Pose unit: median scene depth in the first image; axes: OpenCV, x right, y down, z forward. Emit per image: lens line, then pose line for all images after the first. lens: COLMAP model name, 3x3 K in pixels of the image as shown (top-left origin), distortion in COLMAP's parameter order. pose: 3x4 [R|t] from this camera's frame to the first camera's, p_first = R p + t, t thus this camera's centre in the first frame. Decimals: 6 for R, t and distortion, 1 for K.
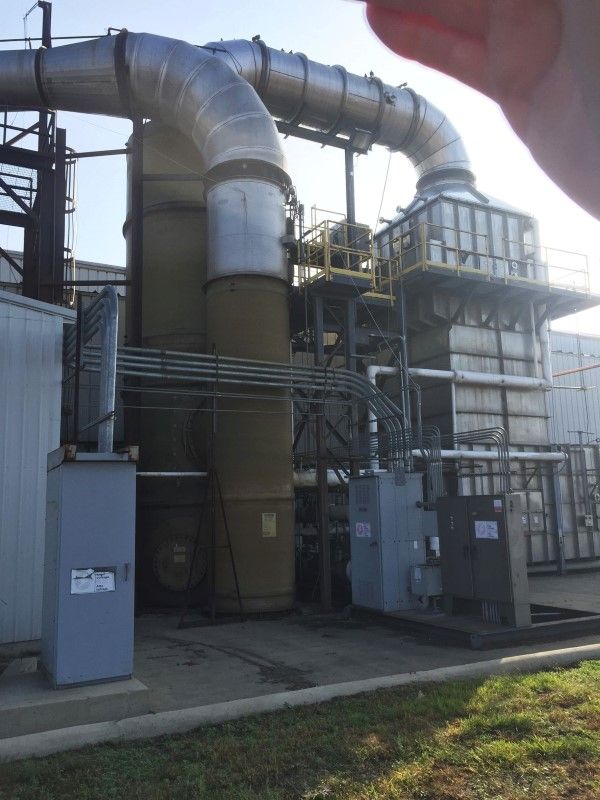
lens RADIAL K [[692.7, 0, 298.5], [0, 692.7, 399.3], [0, 0, 1]] dist [0.052465, -0.004088]
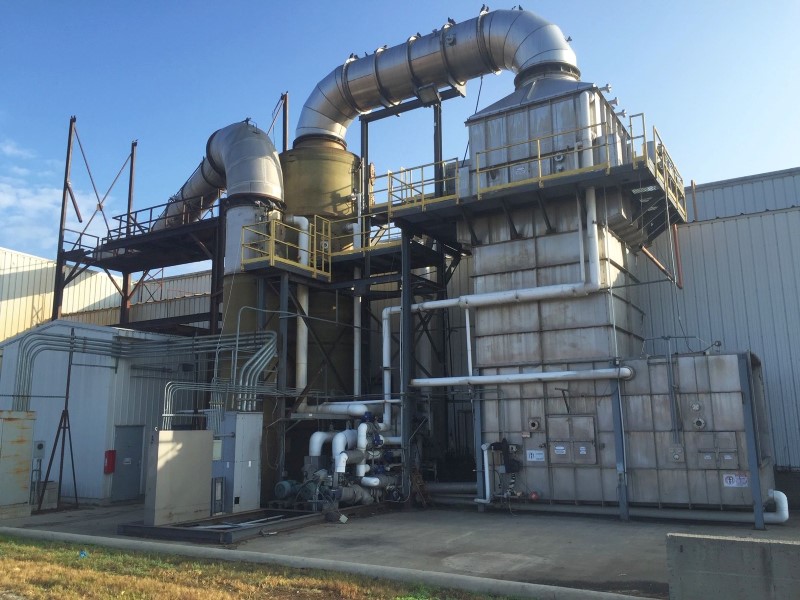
lens RADIAL K [[692.7, 0, 399.7], [0, 692.7, 298.9], [0, 0, 1]] dist [0.052465, -0.004088]
pose [[0.537597, -0.148183, -0.830079, 0.952274], [0.131636, 0.987116, -0.090963, 0.038613], [0.832863, -0.060367, 0.550177, 0.358679]]
